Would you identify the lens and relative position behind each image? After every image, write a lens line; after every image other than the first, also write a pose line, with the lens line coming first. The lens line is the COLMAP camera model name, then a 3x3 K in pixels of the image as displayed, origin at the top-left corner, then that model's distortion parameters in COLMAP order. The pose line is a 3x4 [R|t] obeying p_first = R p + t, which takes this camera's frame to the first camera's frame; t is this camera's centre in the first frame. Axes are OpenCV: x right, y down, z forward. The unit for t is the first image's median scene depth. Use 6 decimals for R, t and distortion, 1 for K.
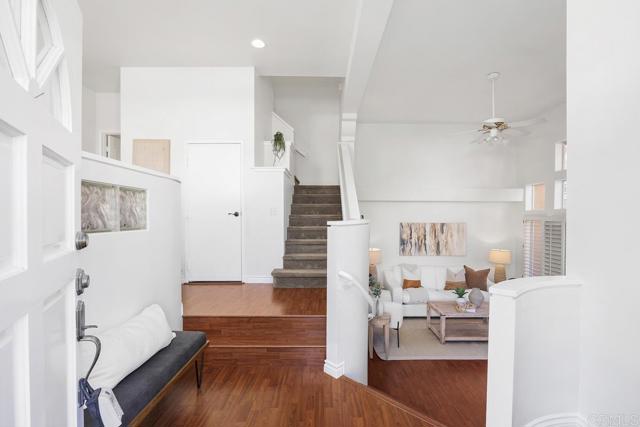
lens RADIAL K [[294.4, 0, 318.4], [0, 294.4, 218.3], [0, 0, 1]] dist [-0.019069, -0.000413]
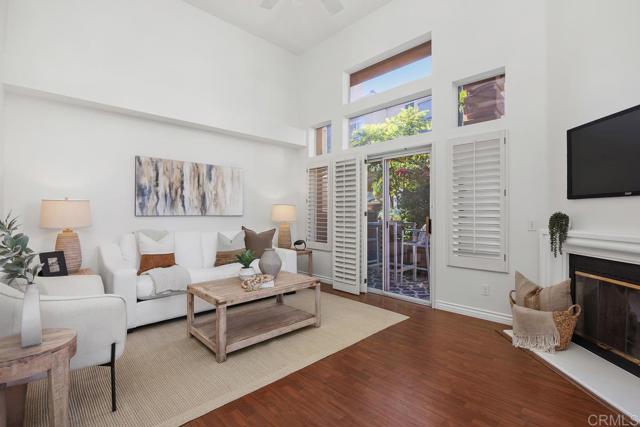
lens RADIAL K [[294.4, 0, 317.1], [0, 294.4, 213.6], [0, 0, 1]] dist [-0.019069, -0.000413]
pose [[0.709944, -0.000639, 0.704258, 0.145052], [0.010472, 0.999899, -0.009649, 0.141584], [-0.704180, 0.014225, 0.709879, 0.403111]]
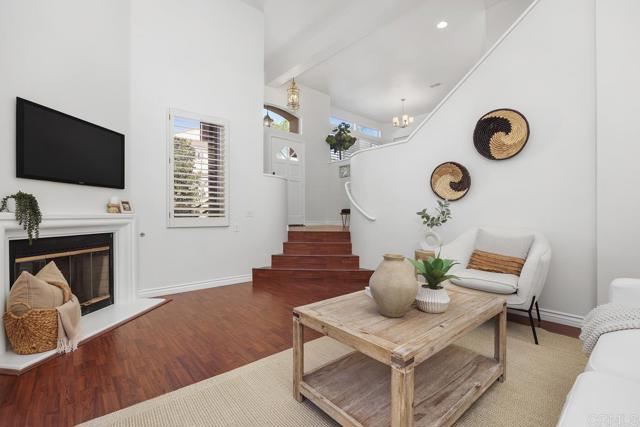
lens RADIAL K [[294.4, 0, 319.3], [0, 294.4, 214.6], [0, 0, 1]] dist [-0.019069, -0.000413]
pose [[-0.738871, -0.007913, -0.673800, 0.570245], [-0.013444, 0.999905, 0.002999, 0.157831], [0.673713, 0.011275, -0.738907, 0.865410]]
